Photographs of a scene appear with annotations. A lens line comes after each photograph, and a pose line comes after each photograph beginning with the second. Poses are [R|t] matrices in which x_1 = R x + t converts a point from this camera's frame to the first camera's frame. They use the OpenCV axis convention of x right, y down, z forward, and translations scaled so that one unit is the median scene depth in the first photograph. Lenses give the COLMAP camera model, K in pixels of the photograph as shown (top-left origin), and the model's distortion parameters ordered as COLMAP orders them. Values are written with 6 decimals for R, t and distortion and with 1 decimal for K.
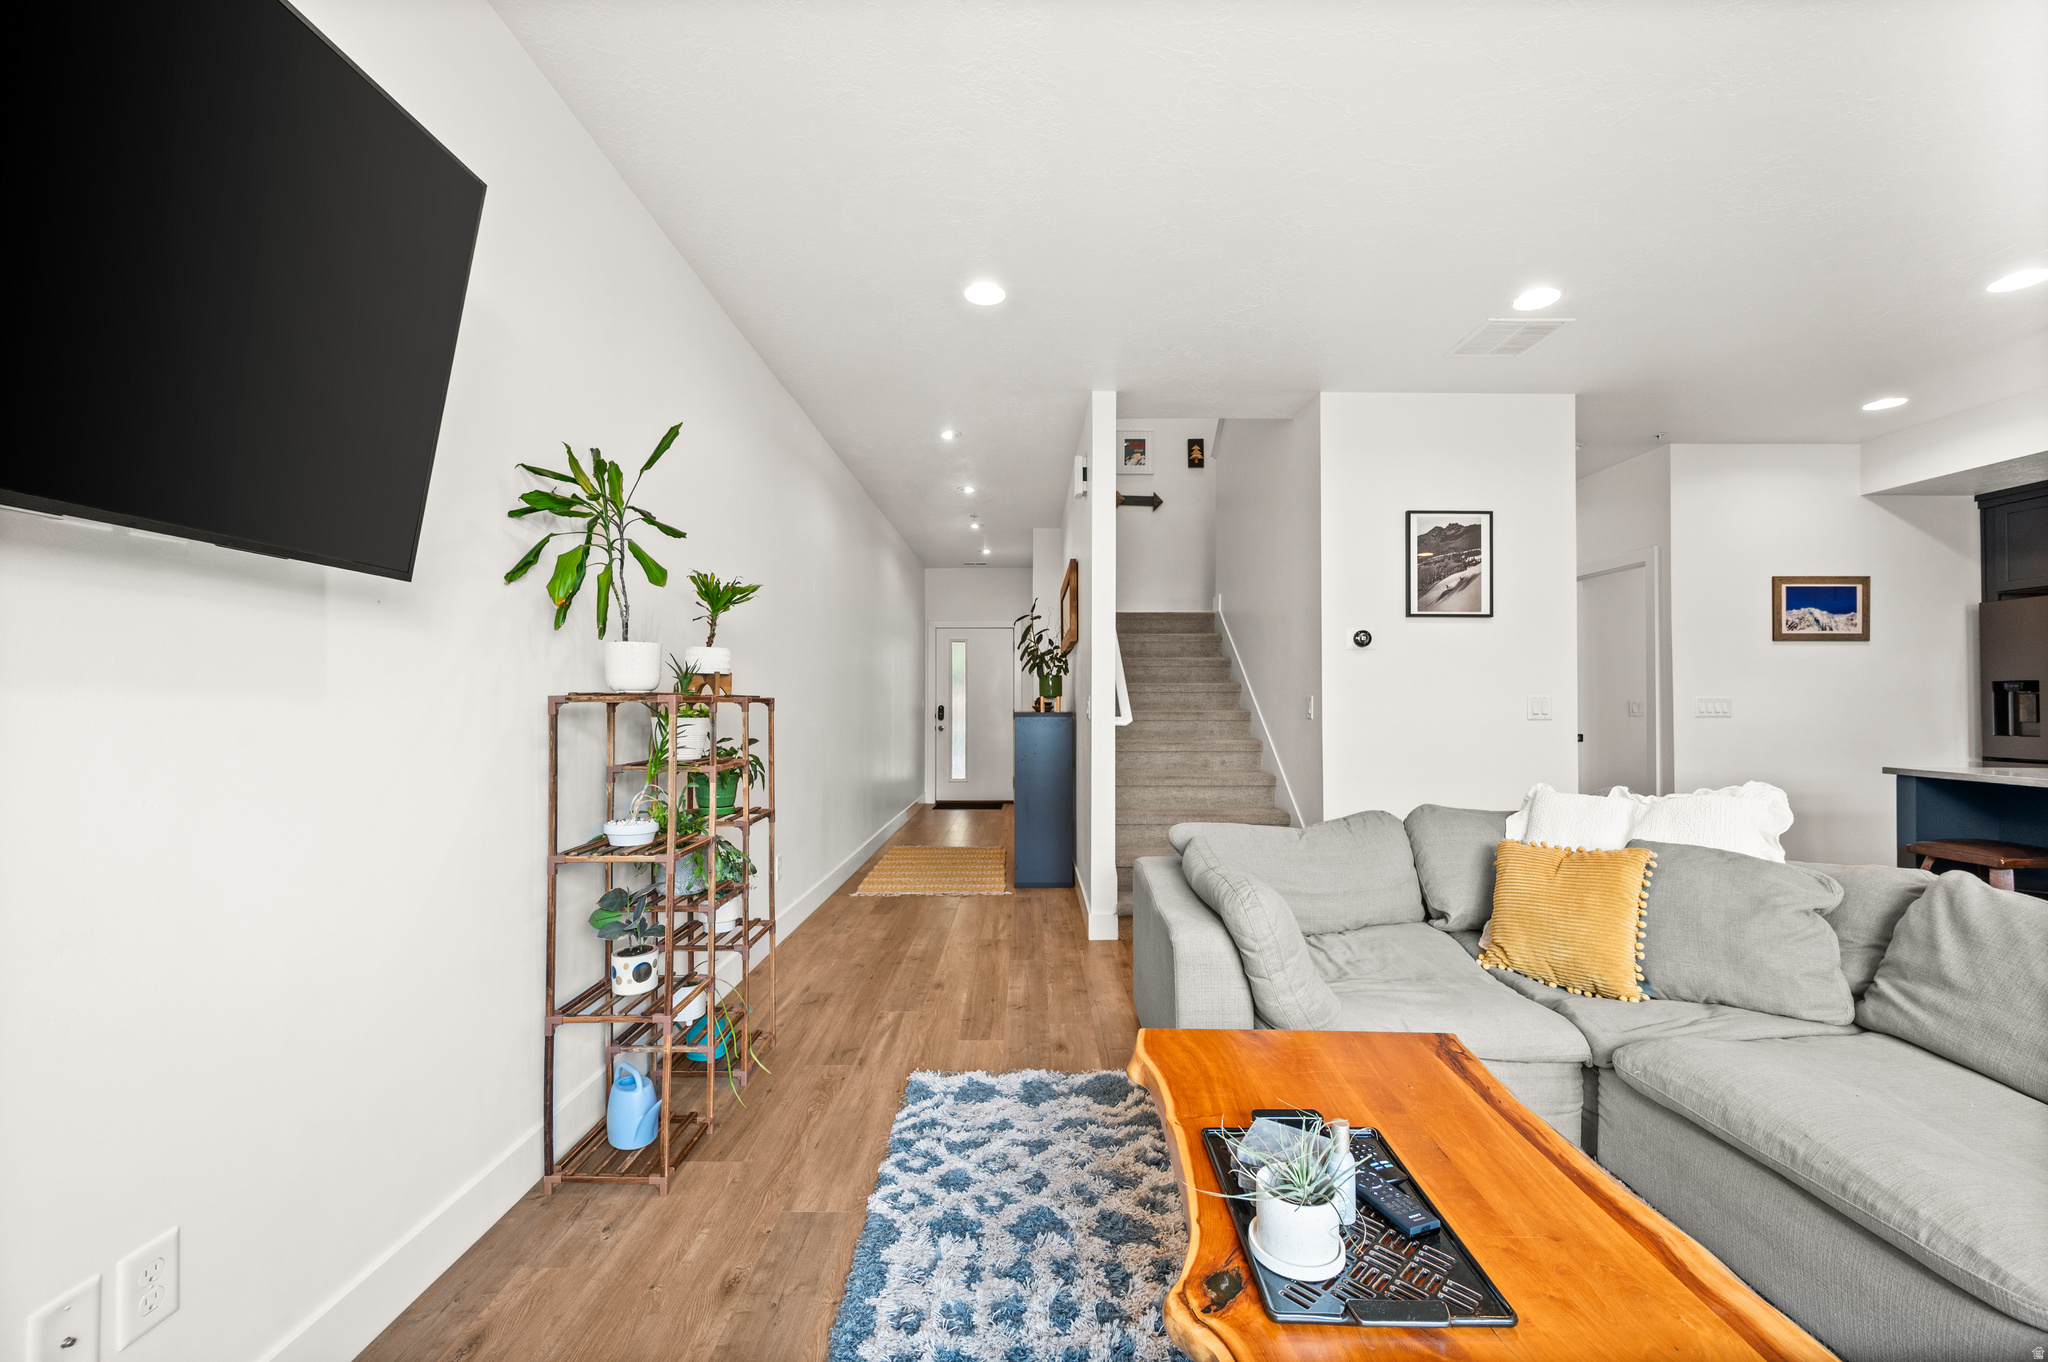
lens RADIAL K [[815.1, 0, 1028.4], [0, 815.1, 692.3], [0, 0, 1]] dist [-0.001048, 0.000026]
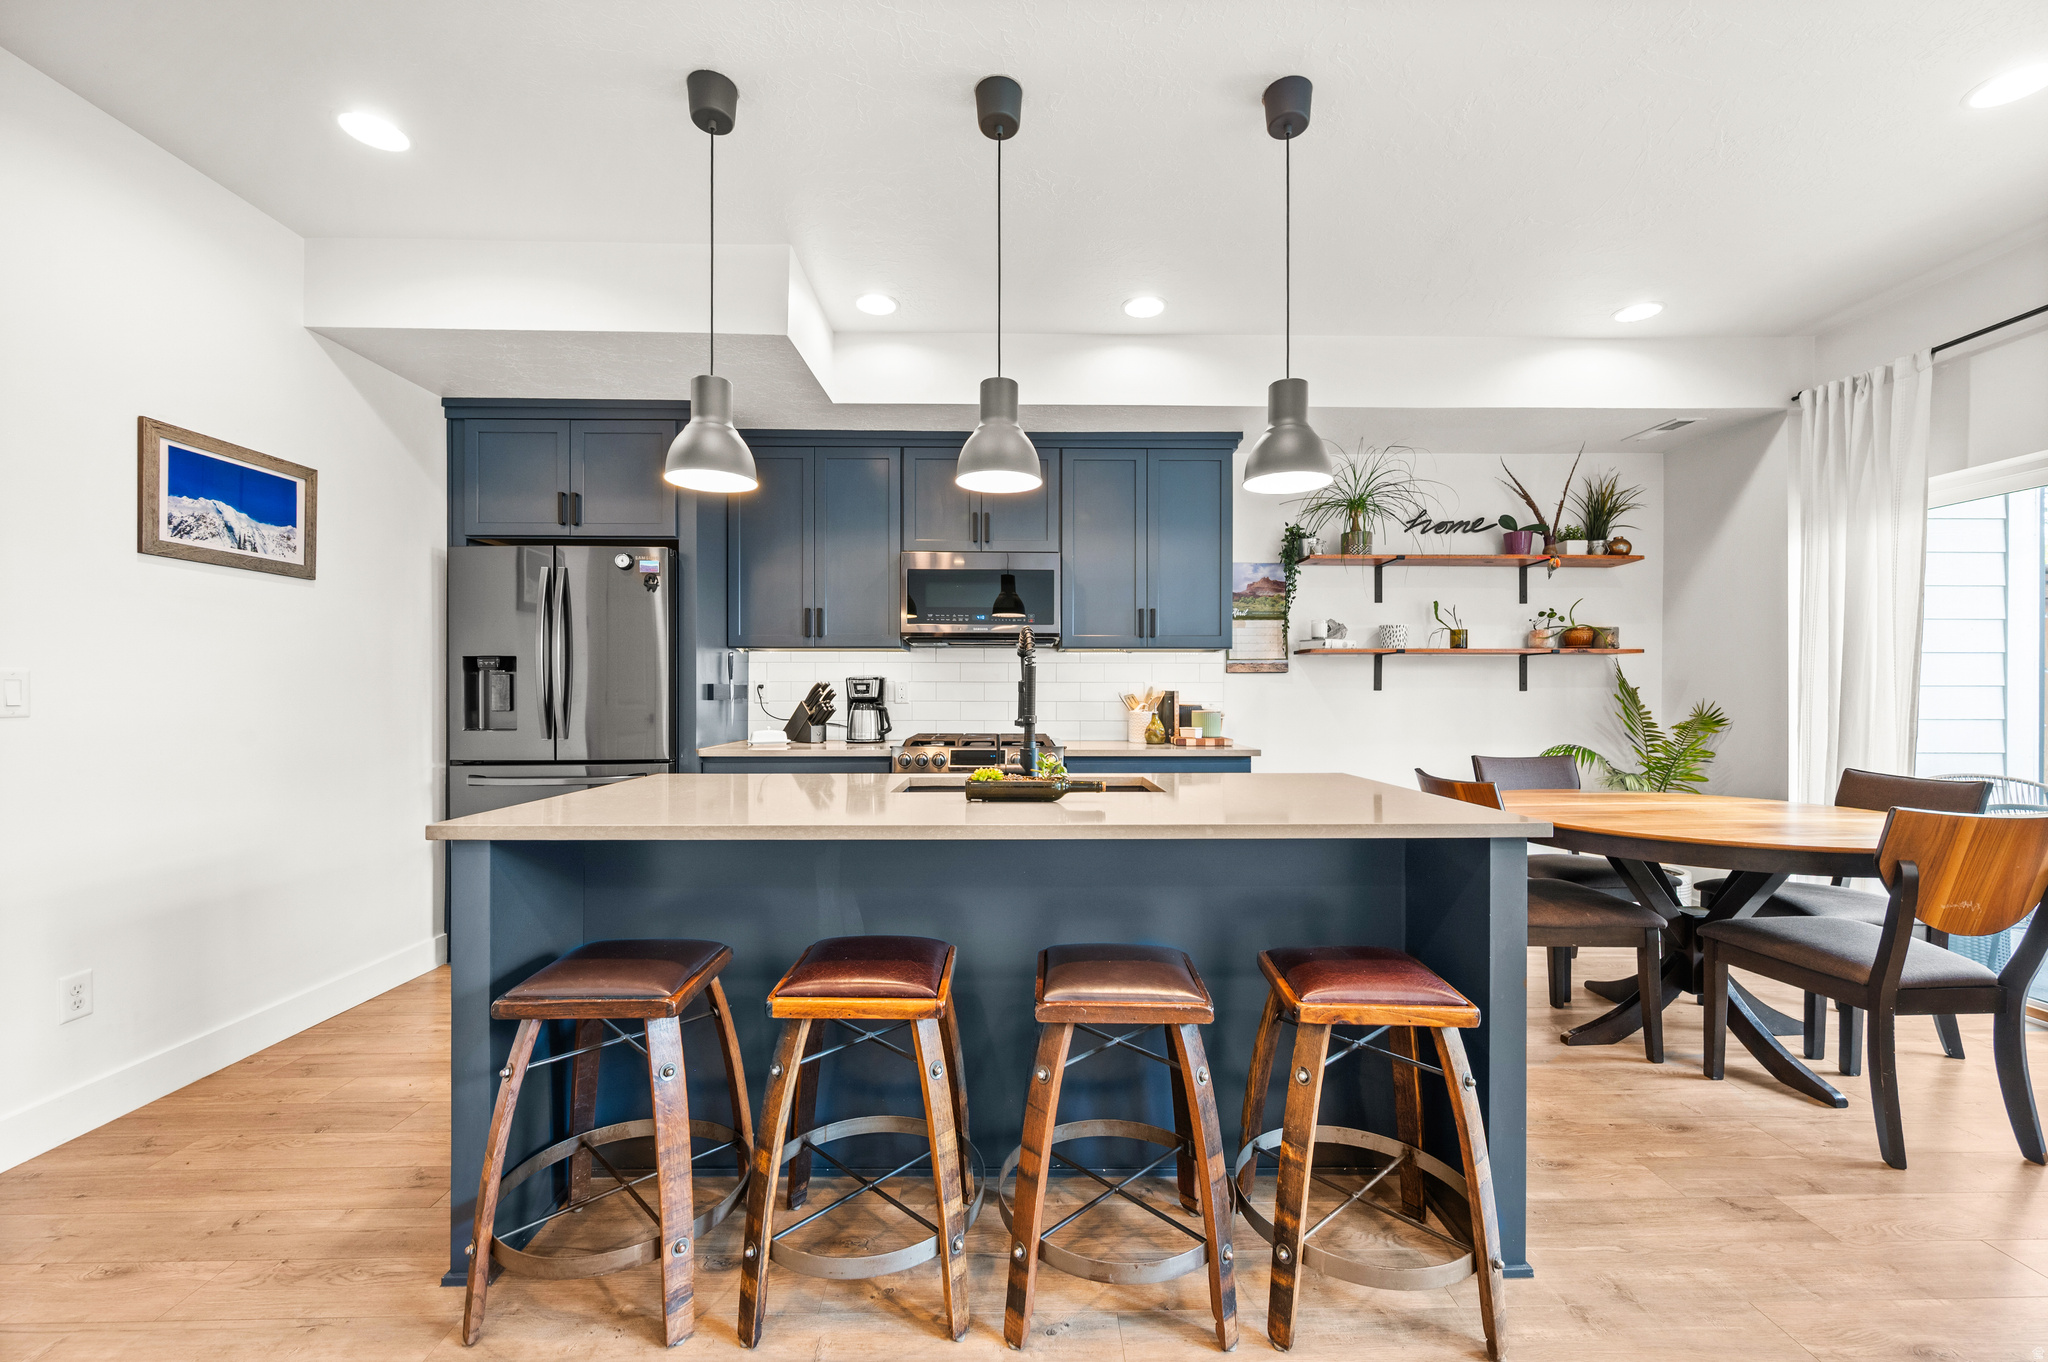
lens RADIAL K [[815.1, 0, 1028.4], [0, 815.1, 692.3], [0, 0, 1]] dist [-0.001048, 0.000026]
pose [[-0.016239, -0.005039, 0.999855, 0.435344], [-0.013362, 0.999899, 0.004822, 0.008490], [-0.999779, -0.013282, -0.016304, 0.492745]]
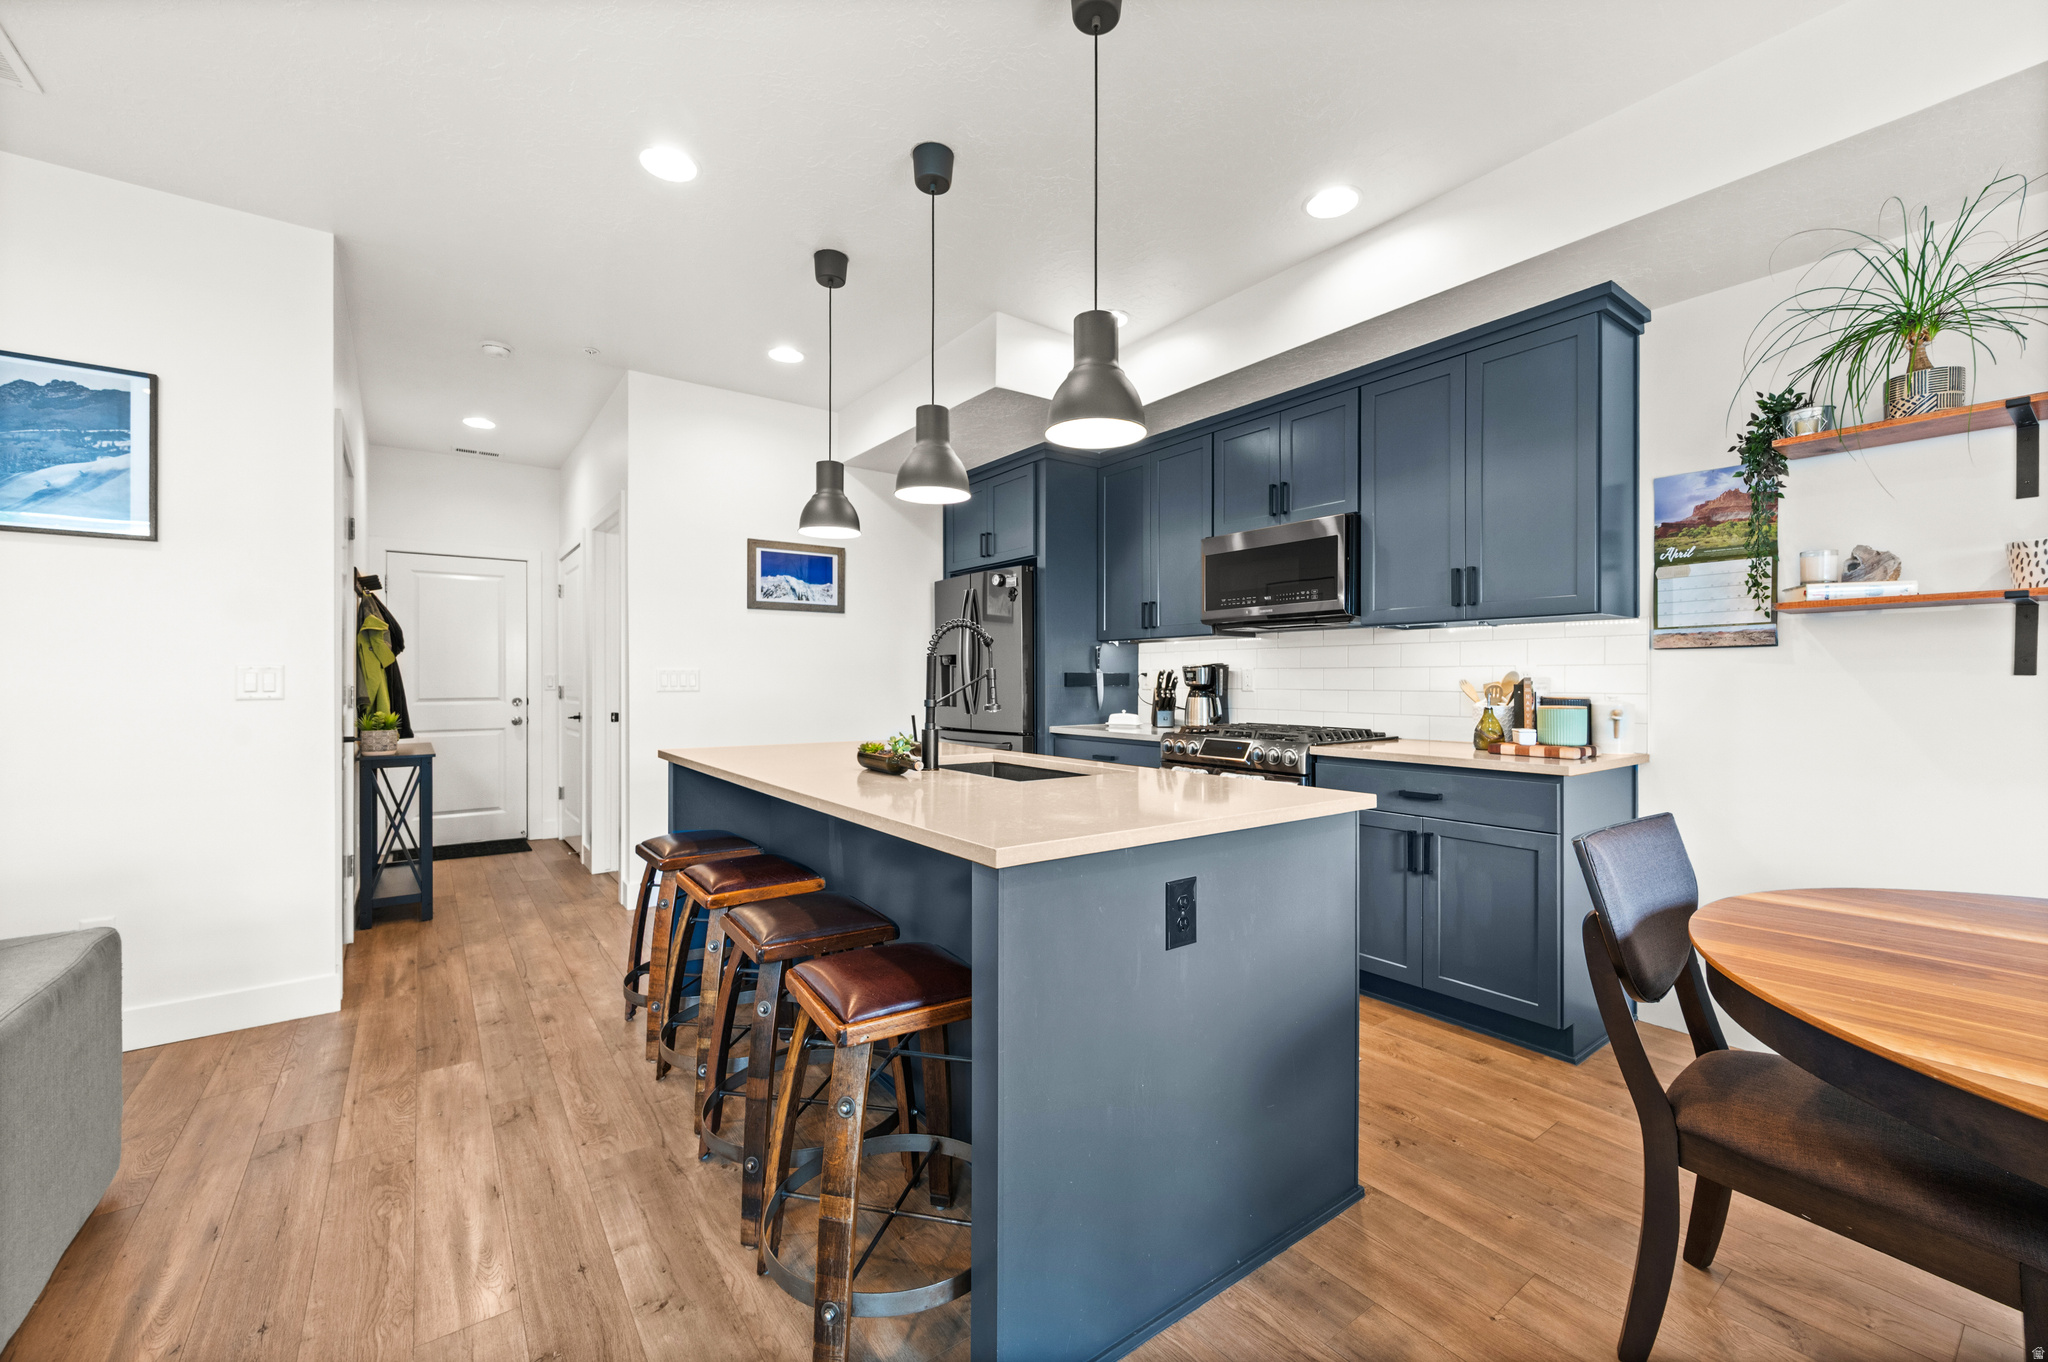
lens RADIAL K [[812.3, 0, 1024.0], [0, 812.3, 681.0], [0, 0, 1]] dist [-0.001364, -0.000194]
pose [[0.804931, -0.006064, 0.593337, 0.621171], [-0.003395, 0.999884, 0.014825, 0.004144], [-0.593359, -0.013947, 0.804817, 0.072795]]
